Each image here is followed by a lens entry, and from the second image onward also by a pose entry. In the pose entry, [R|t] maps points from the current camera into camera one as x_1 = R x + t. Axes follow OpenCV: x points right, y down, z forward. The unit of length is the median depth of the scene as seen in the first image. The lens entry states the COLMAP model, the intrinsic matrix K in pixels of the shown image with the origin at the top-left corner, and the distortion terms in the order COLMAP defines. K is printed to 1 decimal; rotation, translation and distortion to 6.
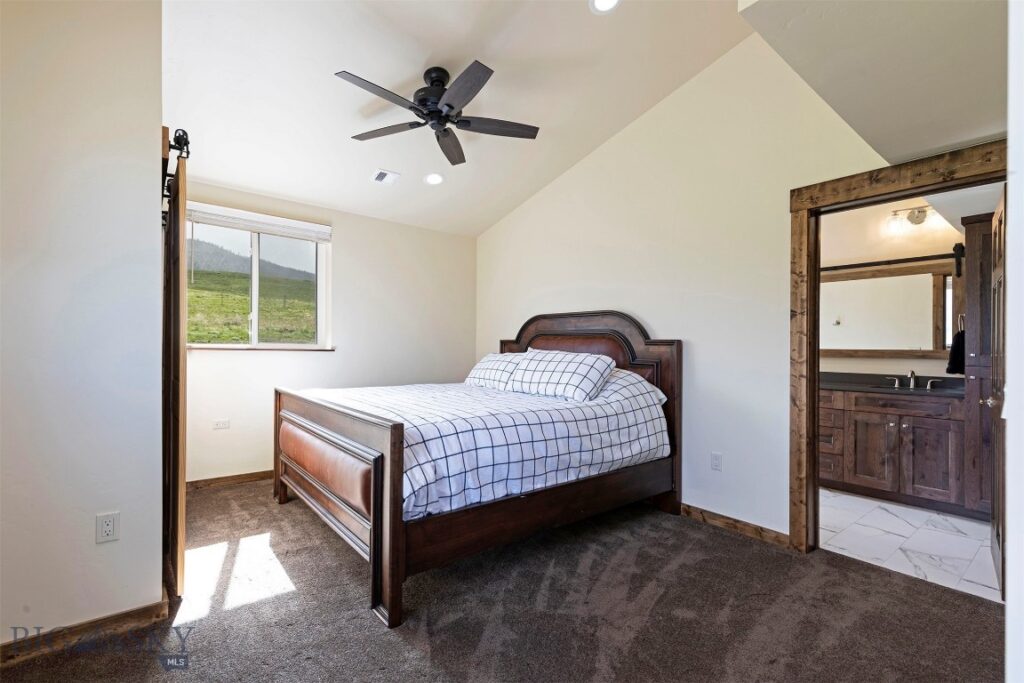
lens RADIAL K [[457.8, 0, 508.3], [0, 457.8, 340.3], [0, 0, 1]] dist [-0.001072, -0.000279]
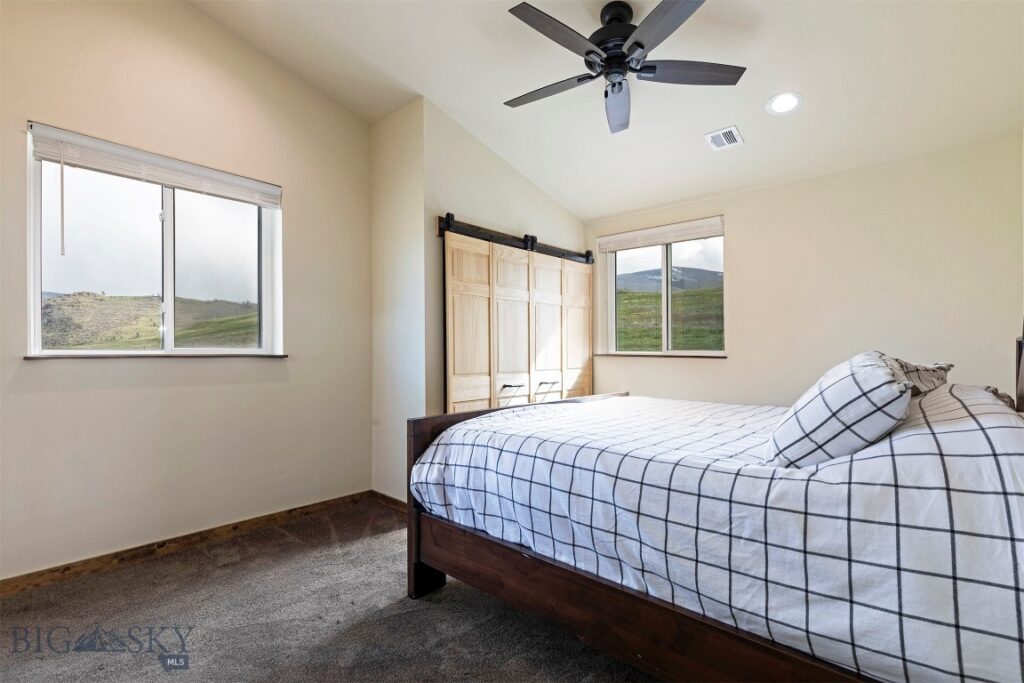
lens RADIAL K [[462.9, 0, 509.9], [0, 462.9, 347.7], [0, 0, 1]] dist [0.004102, 0.000103]
pose [[0.171818, -0.015744, -0.985003, 0.671842], [0.012742, 0.999824, -0.013759, 0.015832], [0.985046, -0.010187, 0.171988, 0.744496]]
